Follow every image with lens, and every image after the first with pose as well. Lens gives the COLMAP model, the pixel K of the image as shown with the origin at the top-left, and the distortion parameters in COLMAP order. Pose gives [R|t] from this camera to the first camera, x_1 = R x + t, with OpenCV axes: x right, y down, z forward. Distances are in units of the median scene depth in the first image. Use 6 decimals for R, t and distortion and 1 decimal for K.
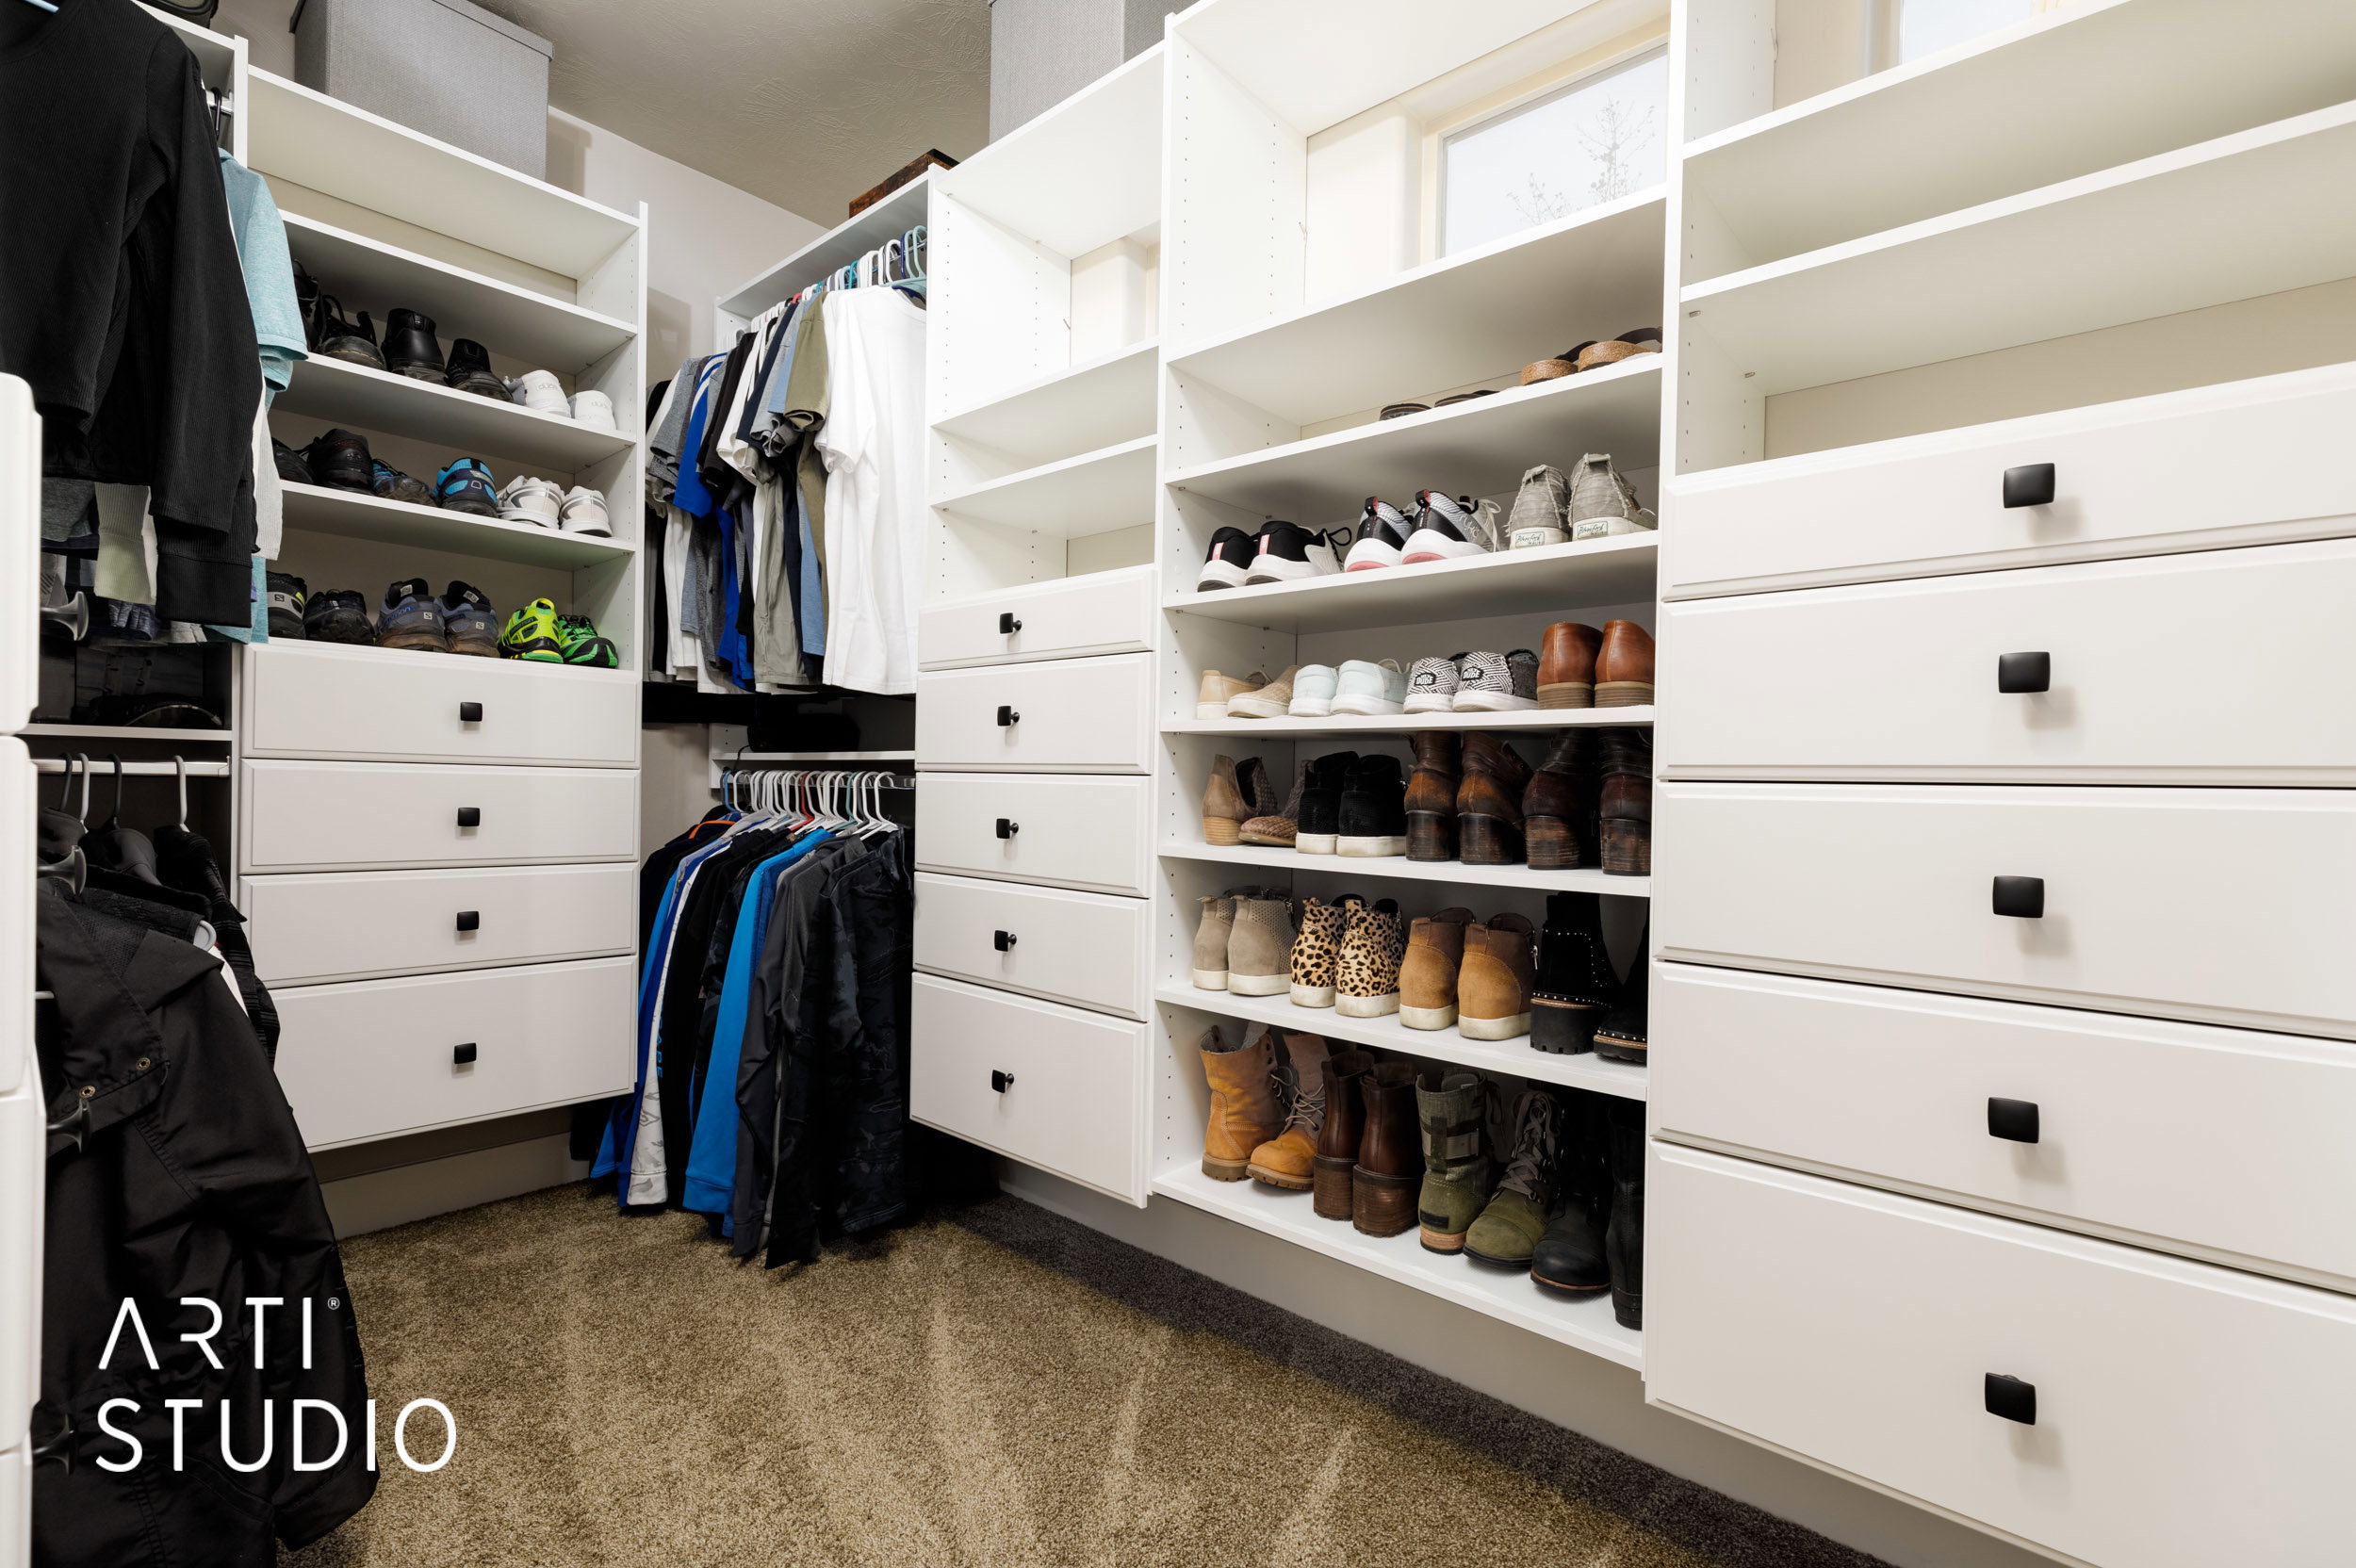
lens RADIAL K [[1060.8, 0, 1186.4], [0, 1060.8, 794.8], [0, 0, 1]] dist [0.004604, -0.001148]
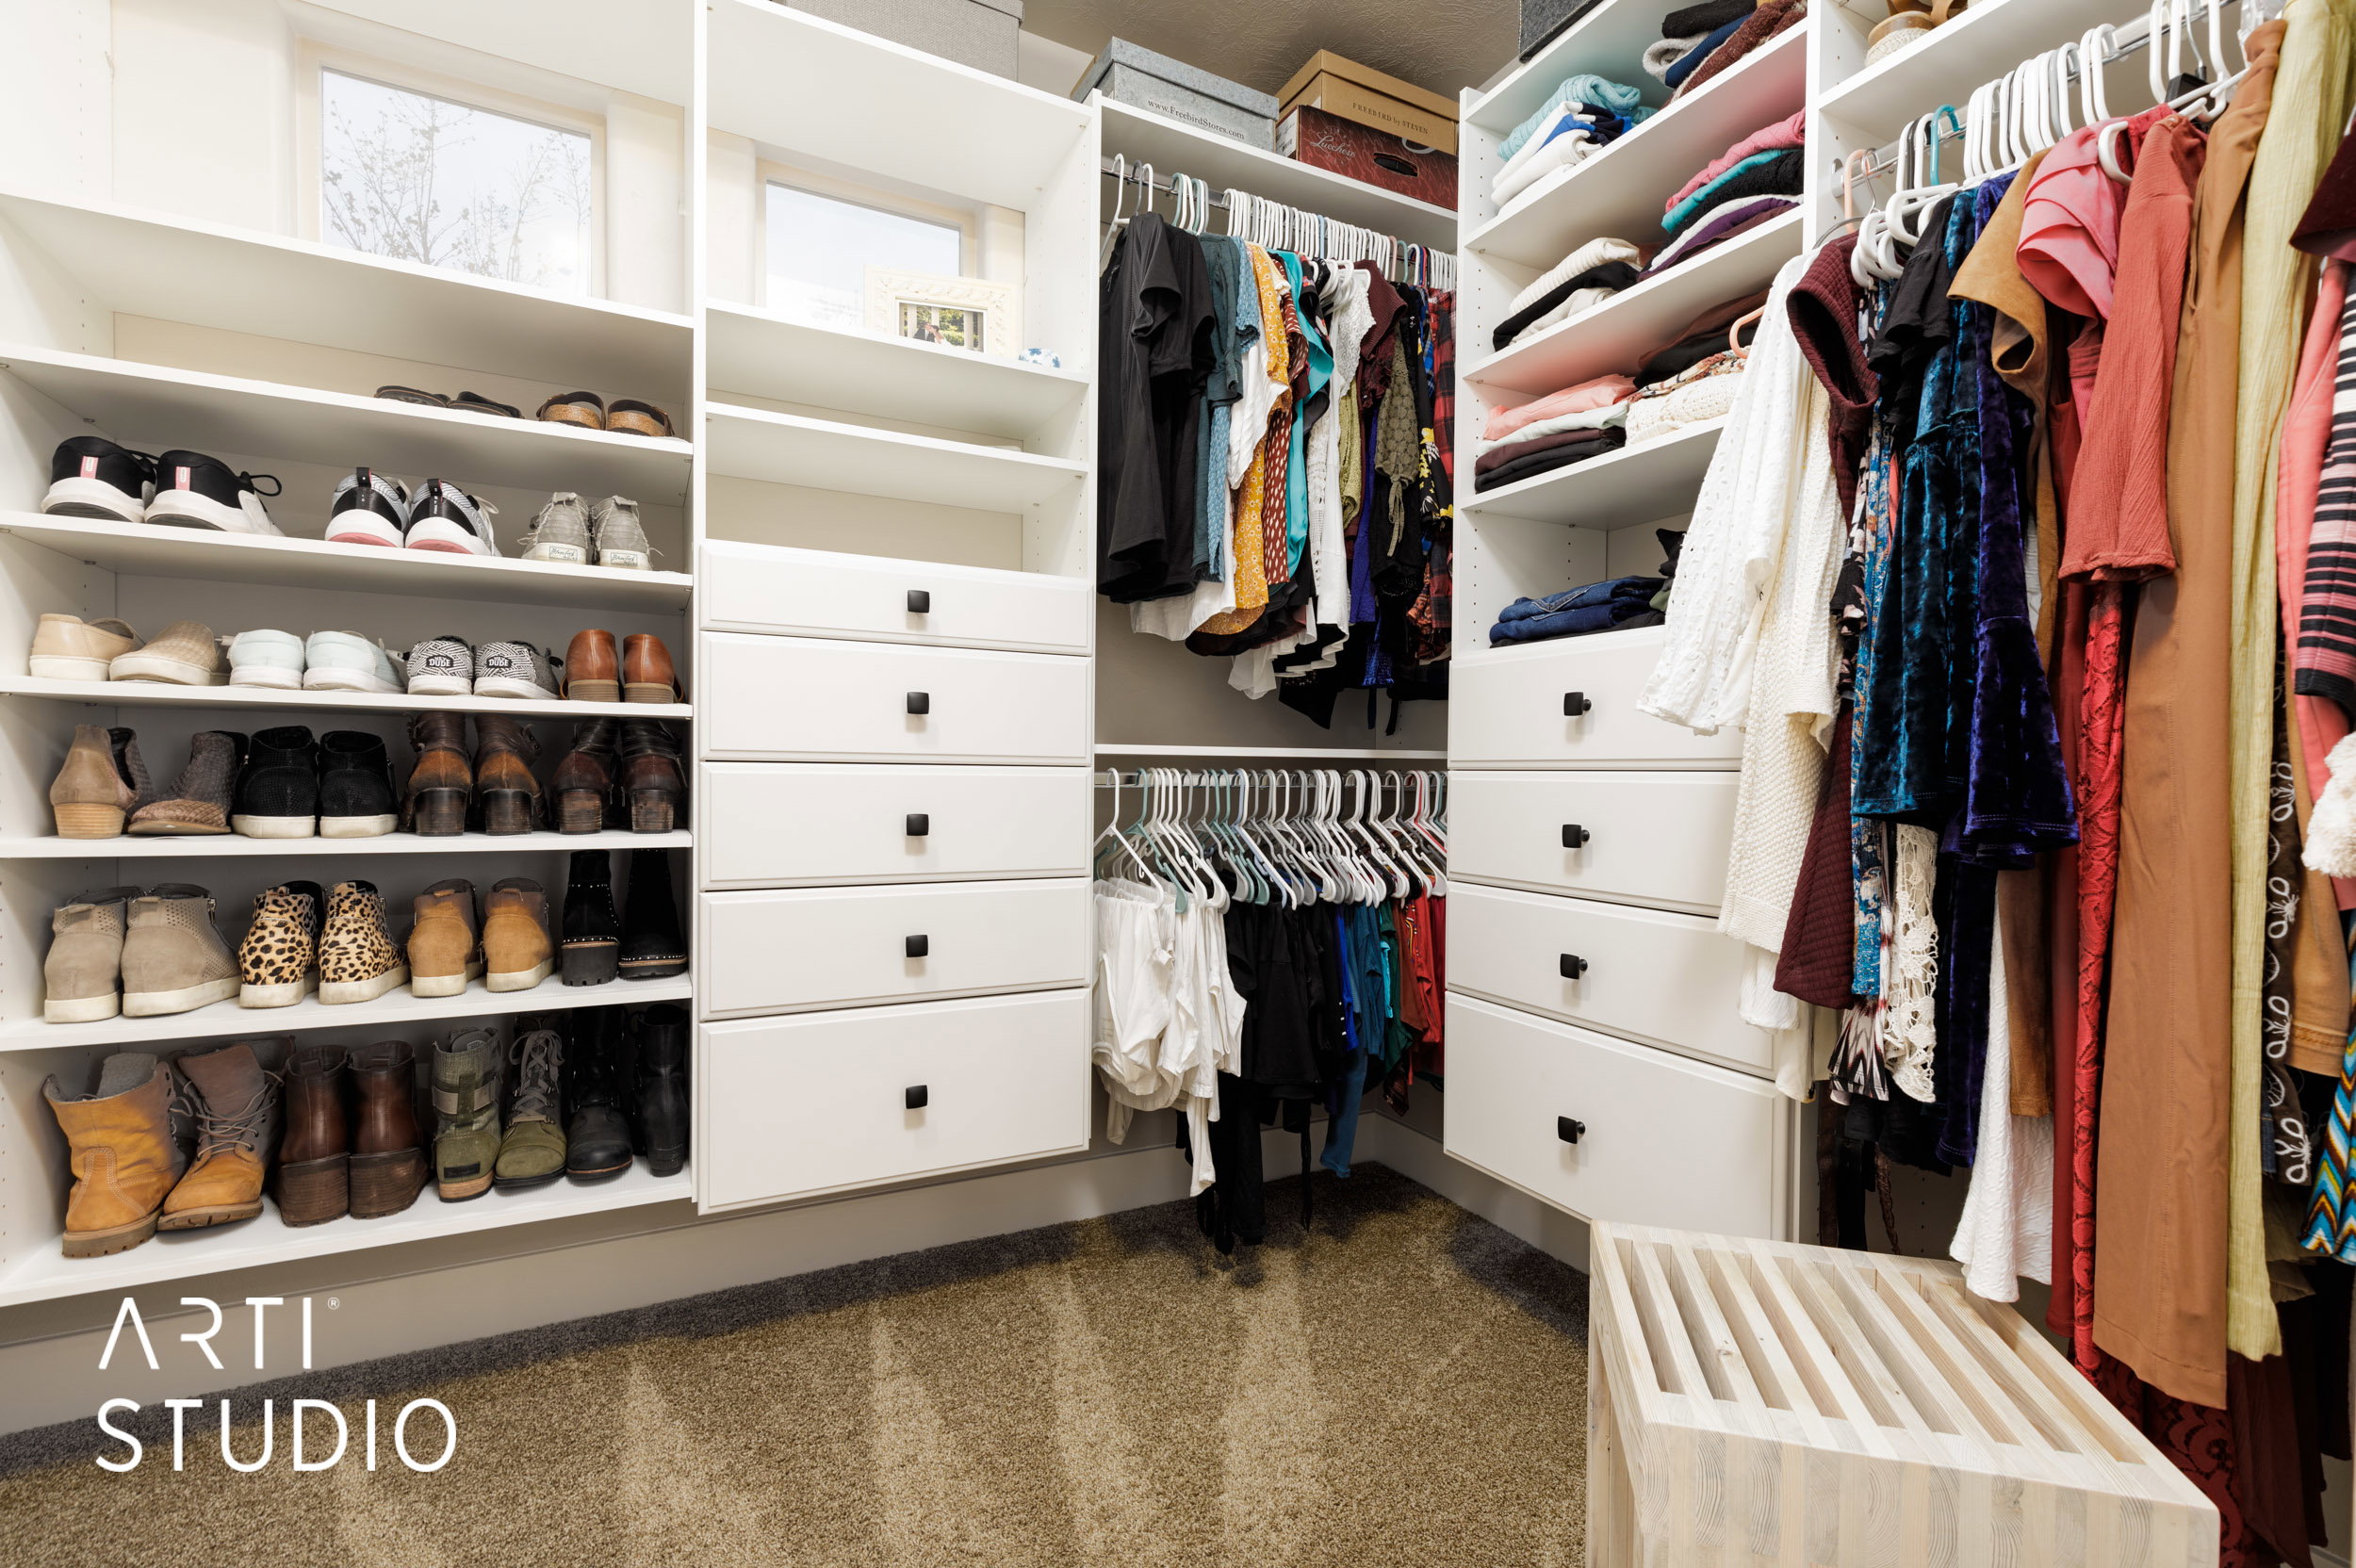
lens RADIAL K [[1060.8, 0, 1186.4], [0, 1060.8, 794.8], [0, 0, 1]] dist [0.004604, -0.001148]
pose [[0.355467, -0.032327, 0.934130, -0.493980], [0.003163, 0.999438, 0.033384, -0.010901], [-0.934684, -0.008912, 0.355369, -0.055981]]
